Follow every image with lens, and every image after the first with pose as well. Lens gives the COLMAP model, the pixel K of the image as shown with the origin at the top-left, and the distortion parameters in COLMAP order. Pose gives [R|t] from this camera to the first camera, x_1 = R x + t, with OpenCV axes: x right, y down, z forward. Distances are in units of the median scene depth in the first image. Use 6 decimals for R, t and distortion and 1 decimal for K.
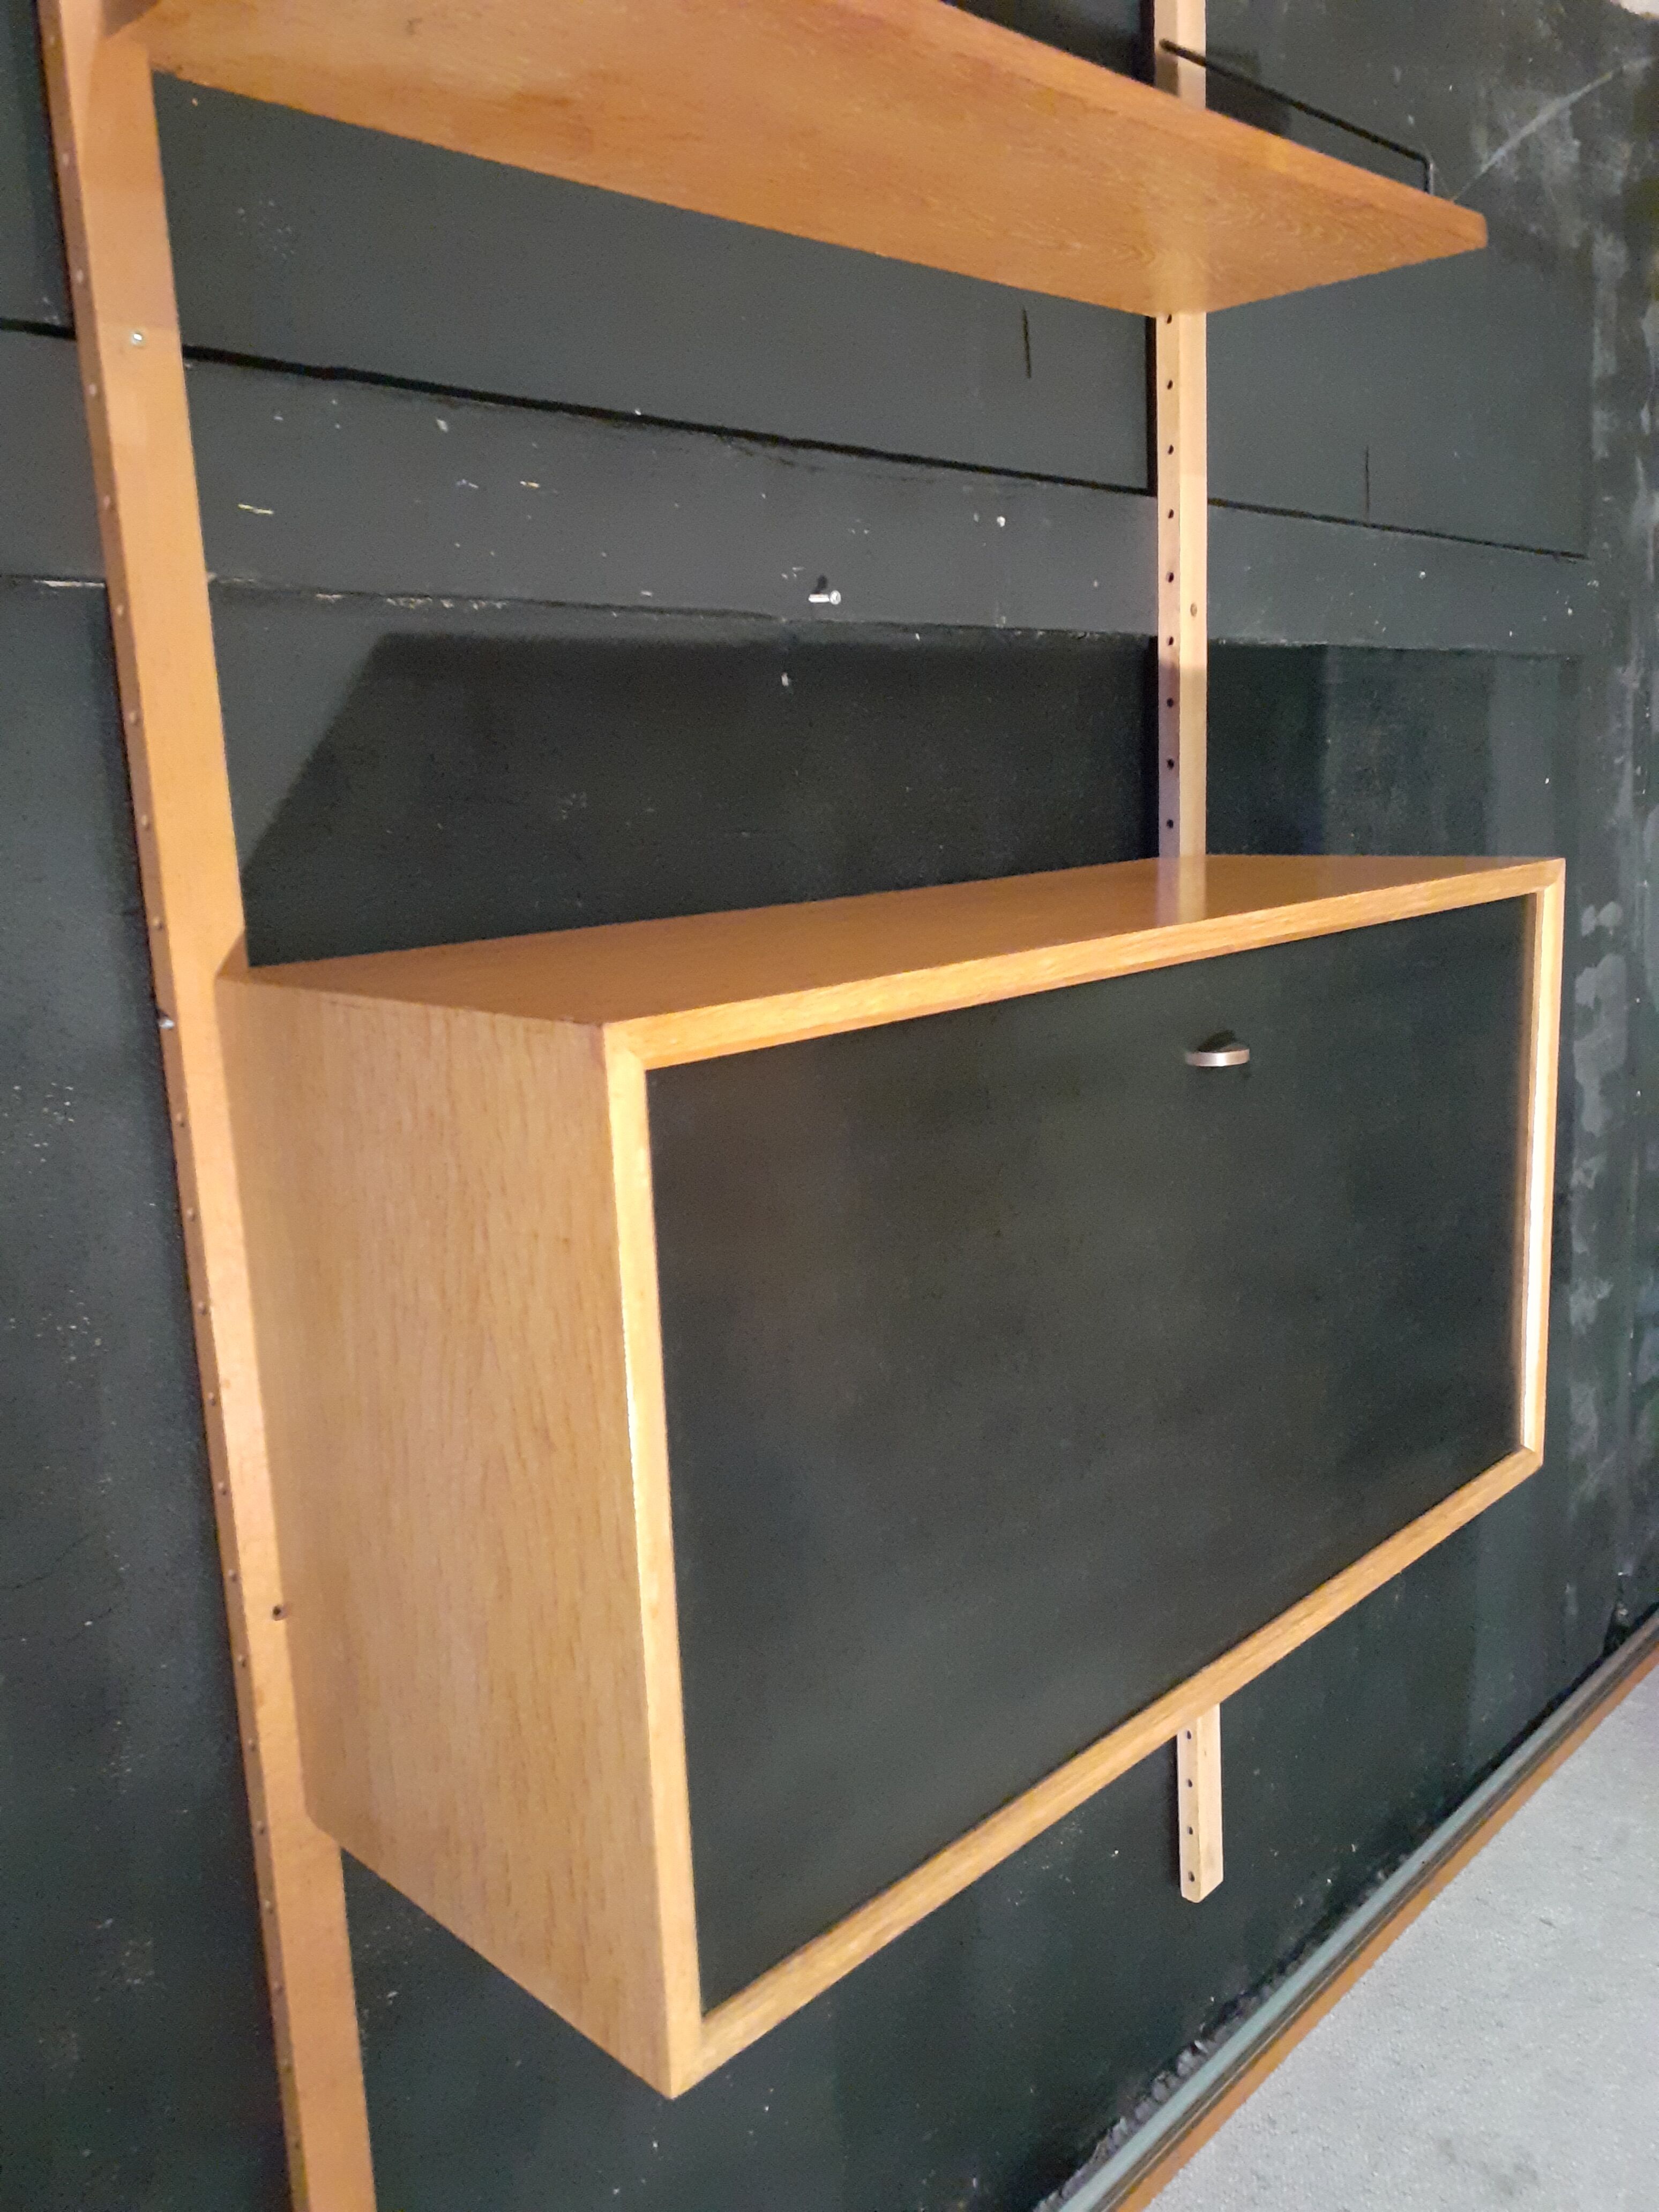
lens RADIAL K [[1744.8, 0, 876.9], [0, 1744.8, 1087.2], [0, 0, 1]] dist [0.076306, -0.093313]
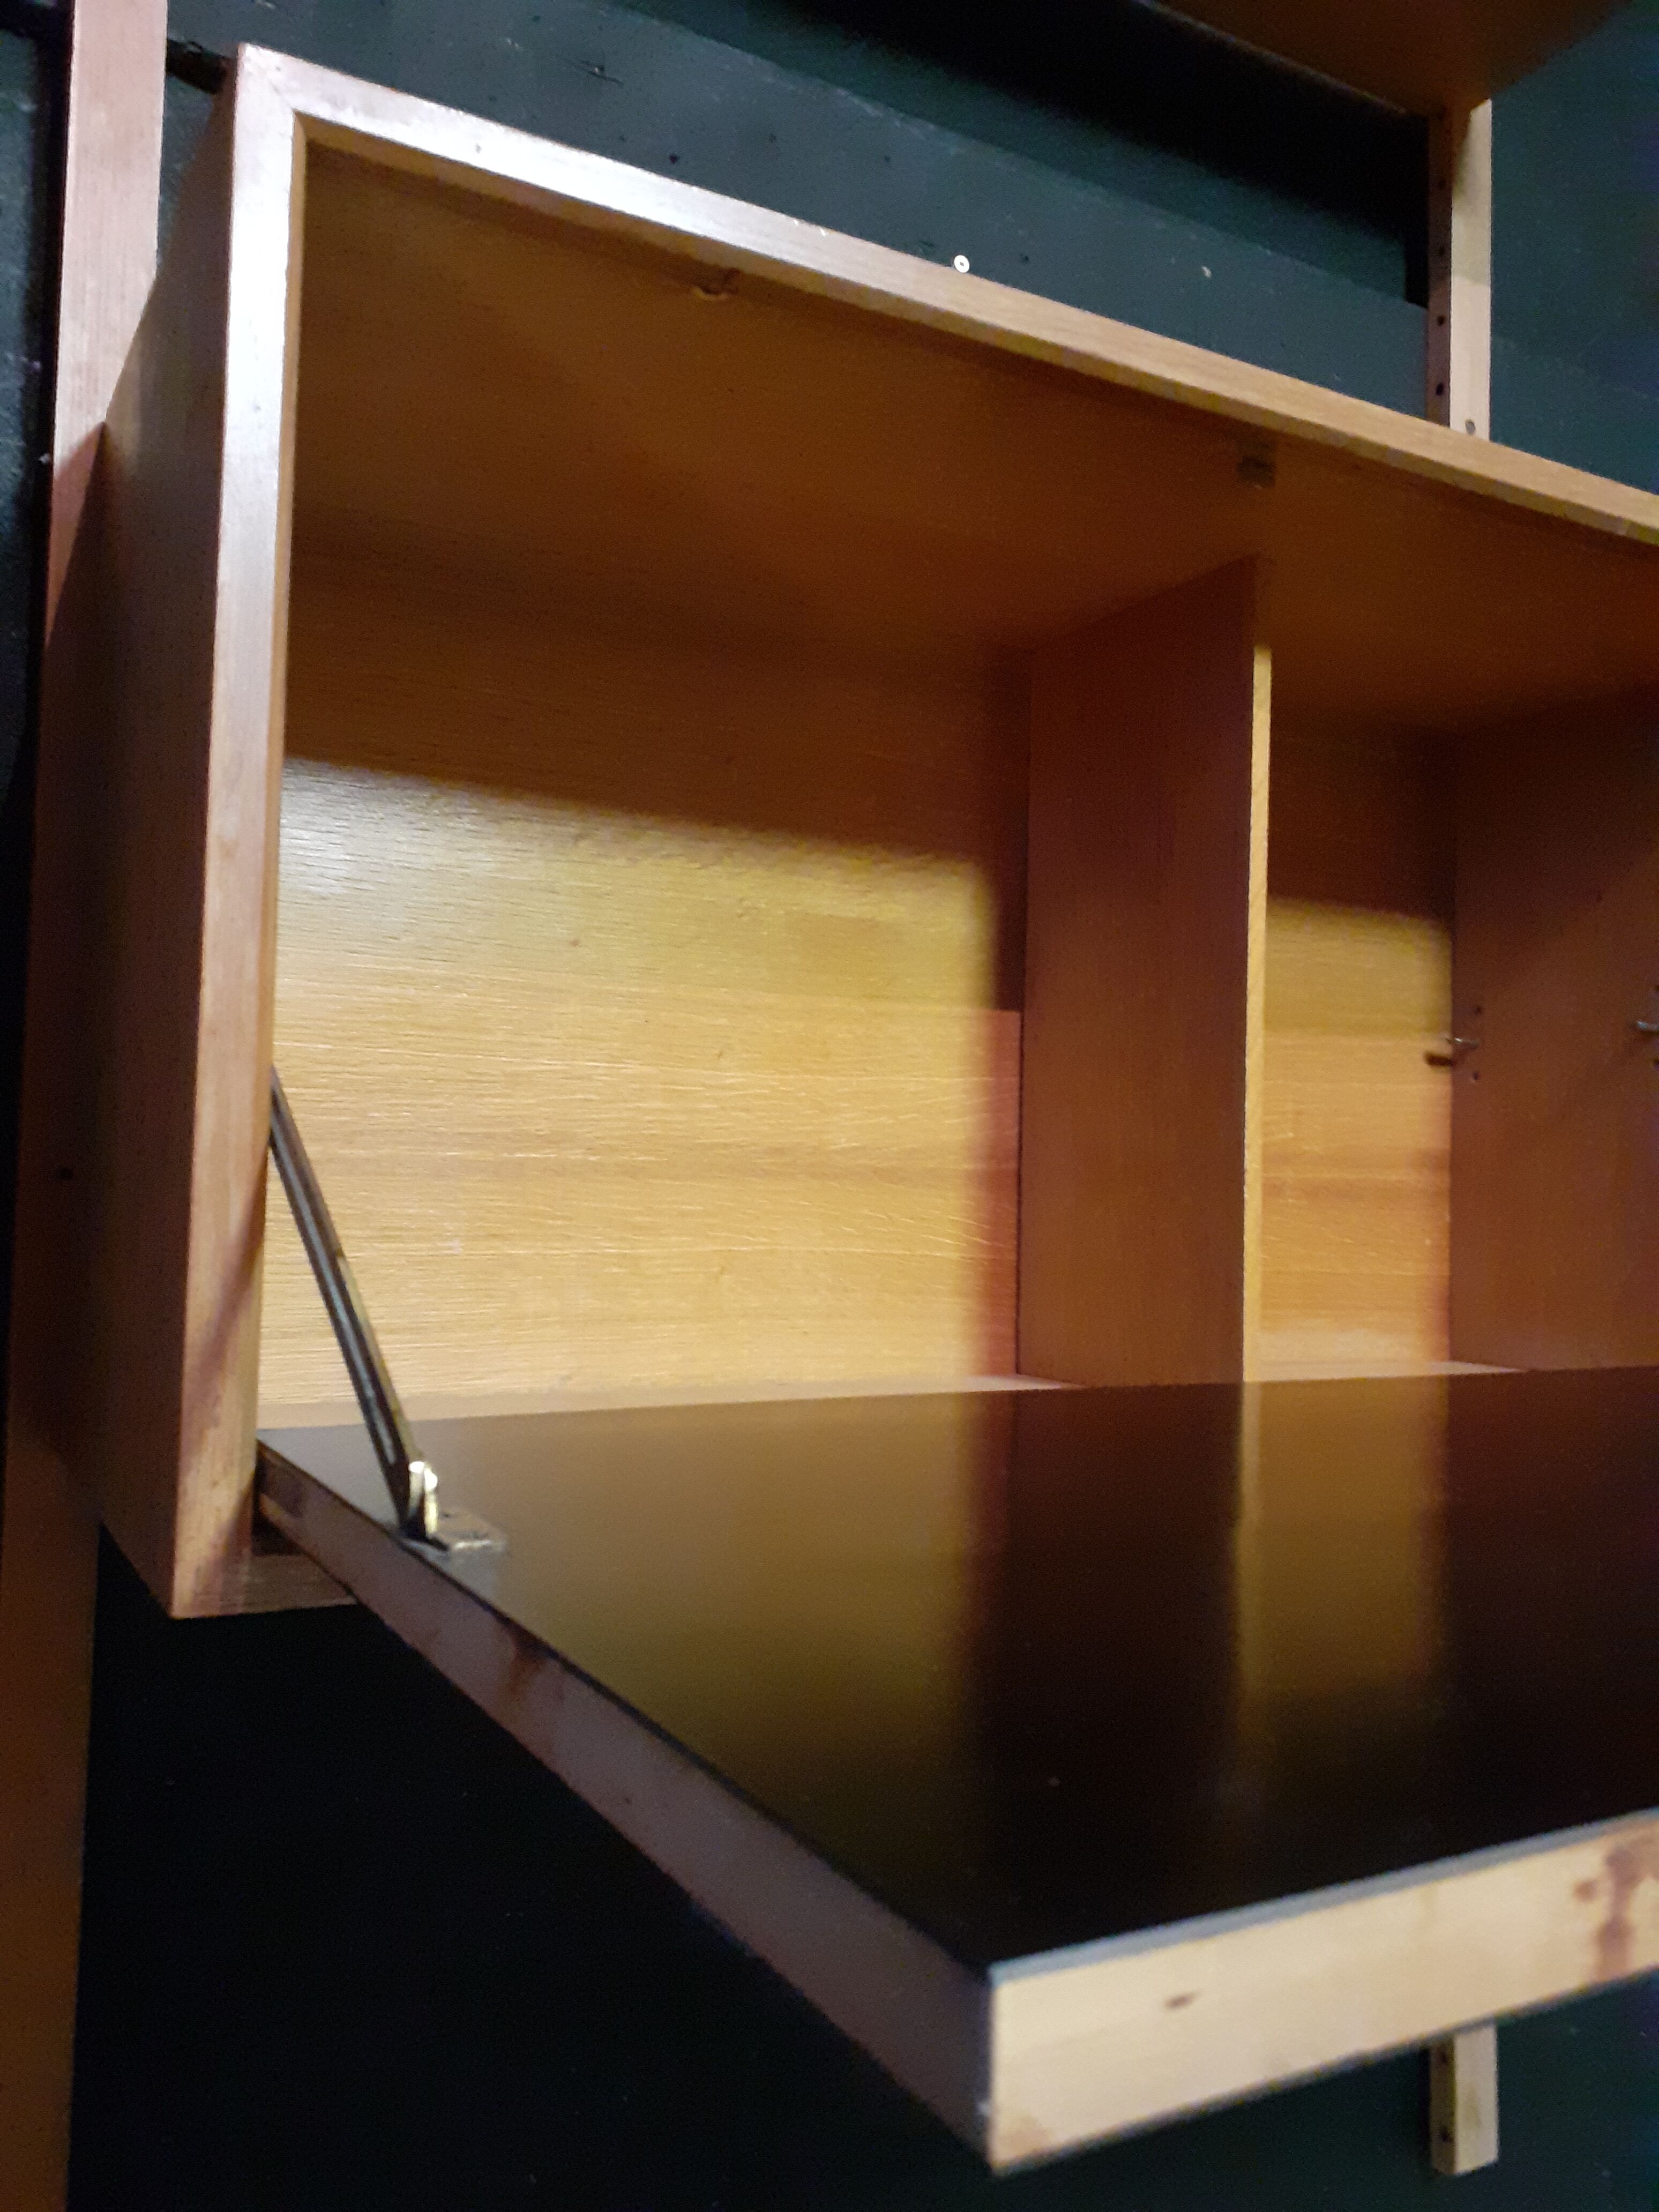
lens RADIAL K [[1744.8, 0, 837.4], [0, 1744.8, 1124.0], [0, 0, 1]] dist [0.076306, -0.093313]
pose [[0.950220, 0.049025, -0.307700, 0.180716], [-0.115834, 0.972347, -0.202790, 0.279103], [0.289249, 0.228337, 0.929622, 0.225334]]
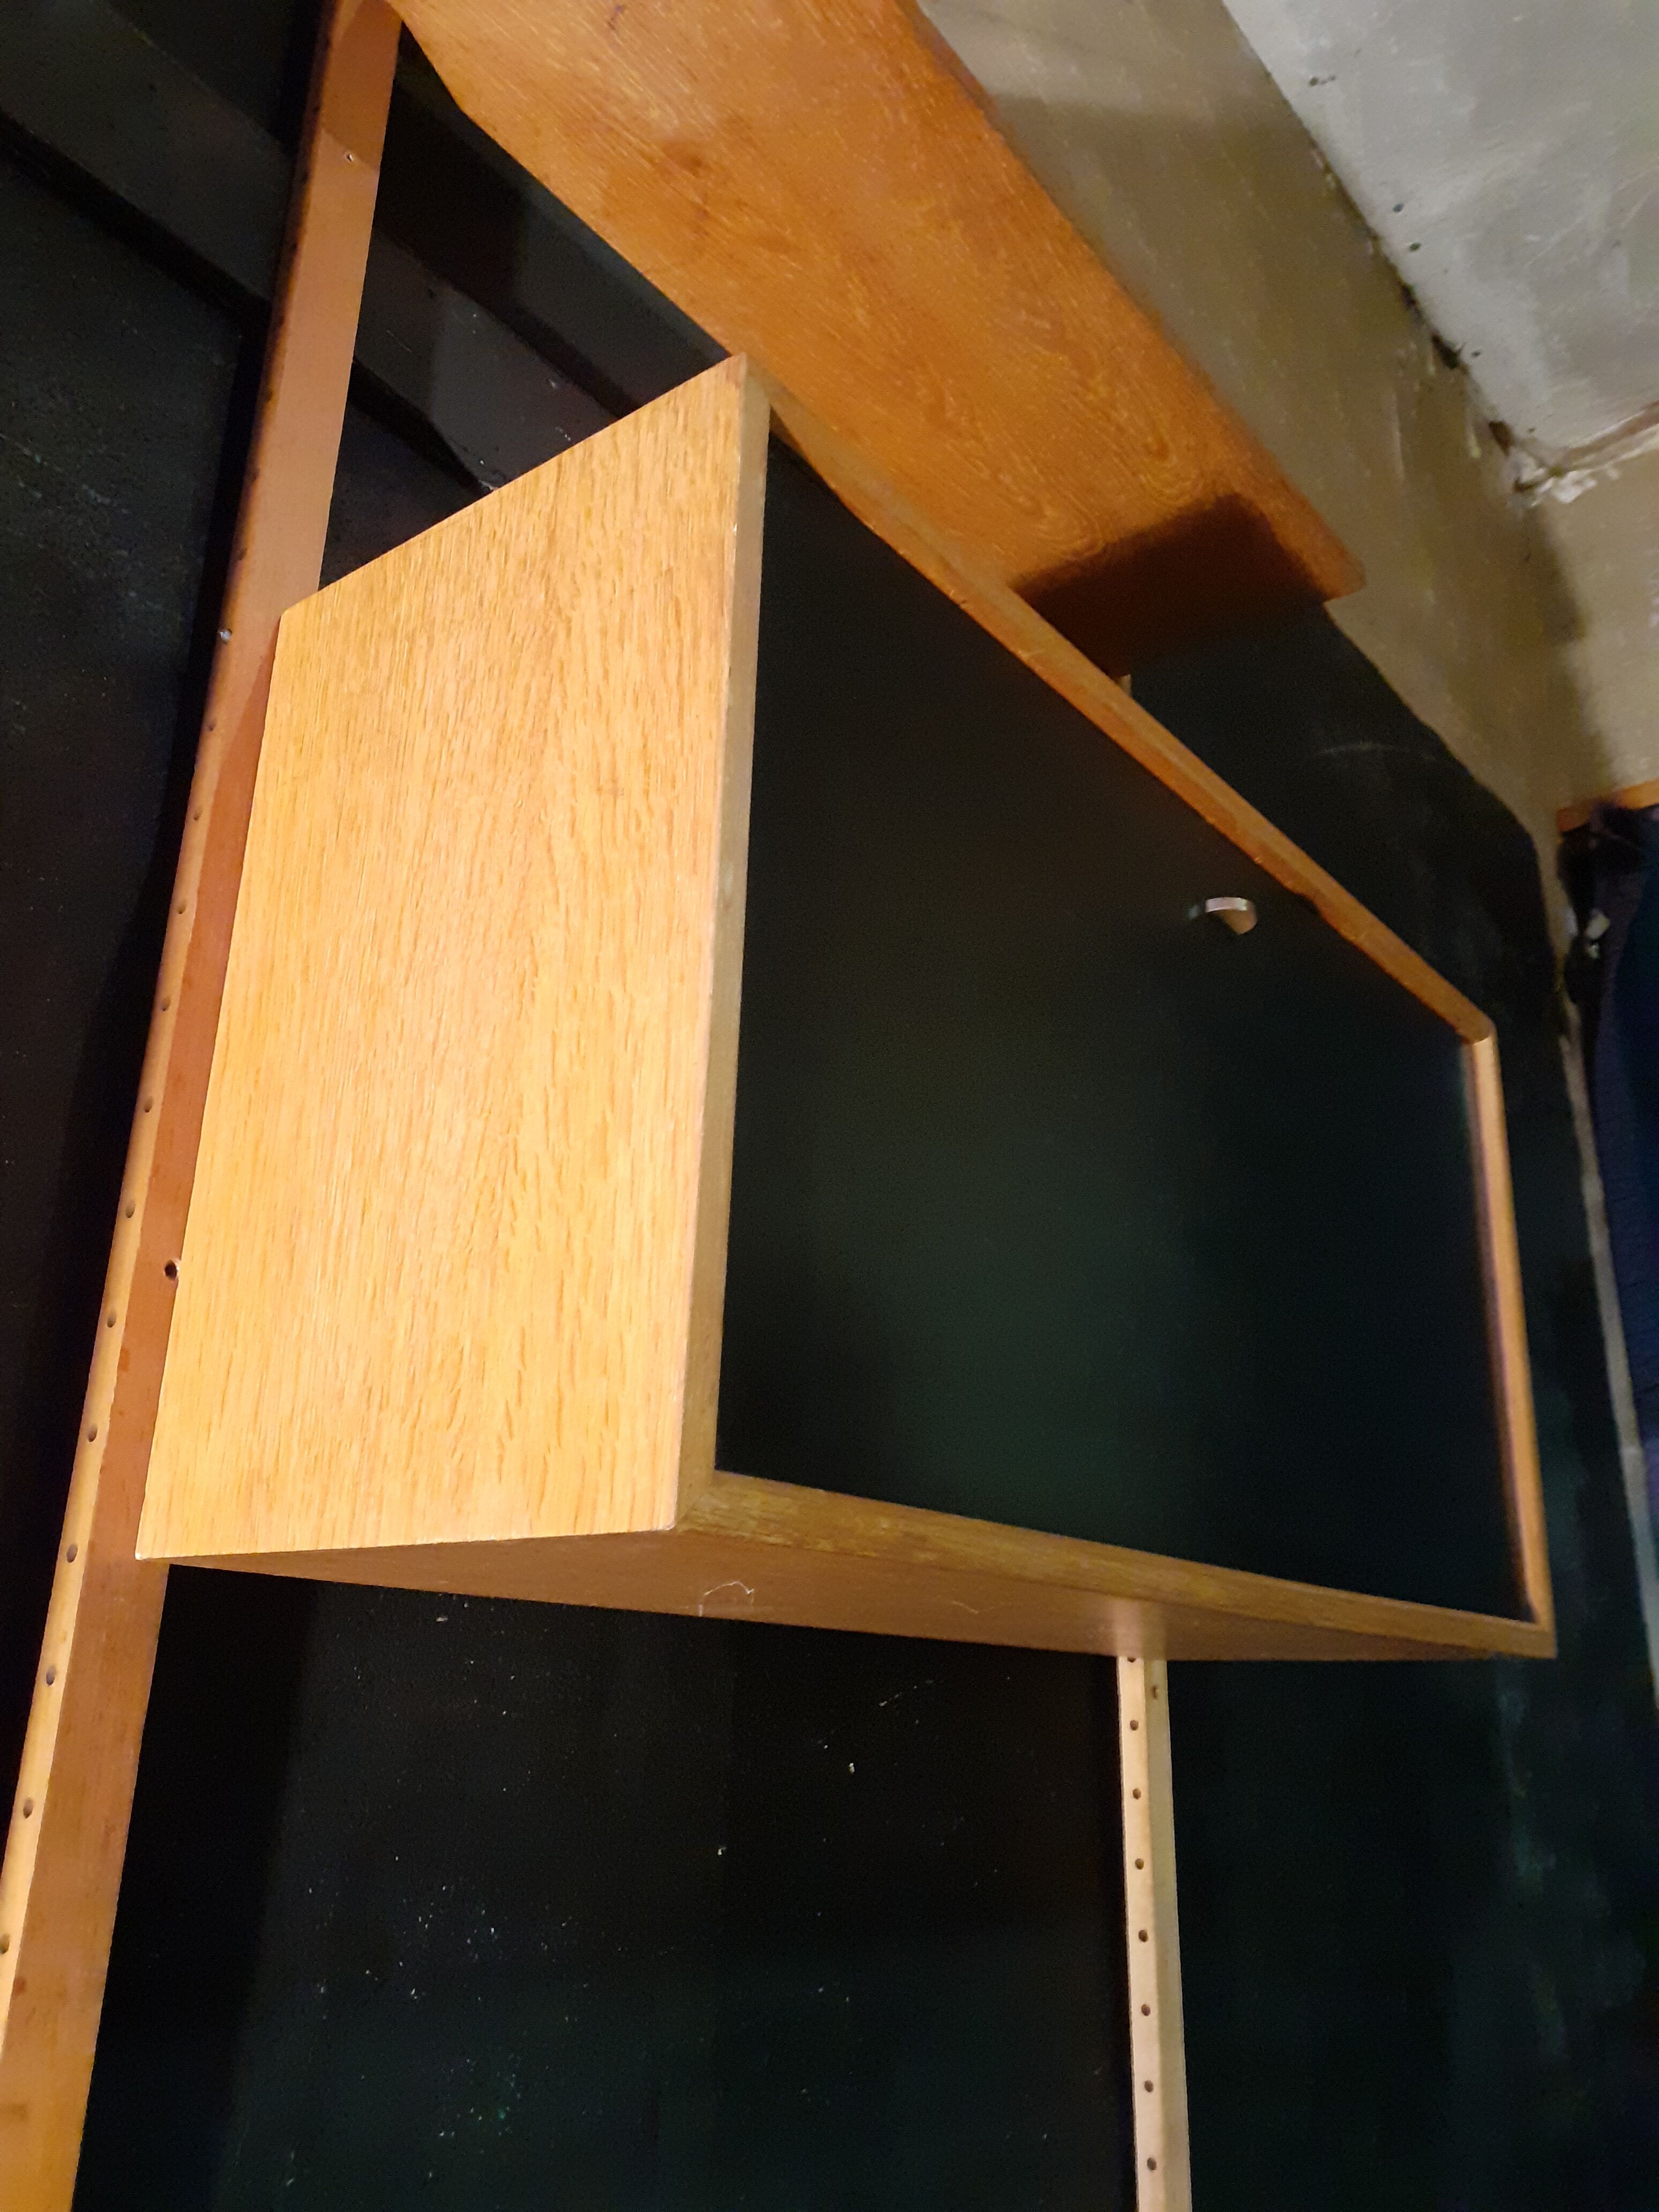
lens RADIAL K [[1744.8, 0, 856.9], [0, 1744.8, 1116.1], [0, 0, 1]] dist [0.076306, -0.093313]
pose [[0.993103, 0.091724, 0.073022, -0.061653], [-0.042667, 0.862882, -0.503602, 0.449549], [-0.109201, 0.497013, 0.860844, 0.150277]]
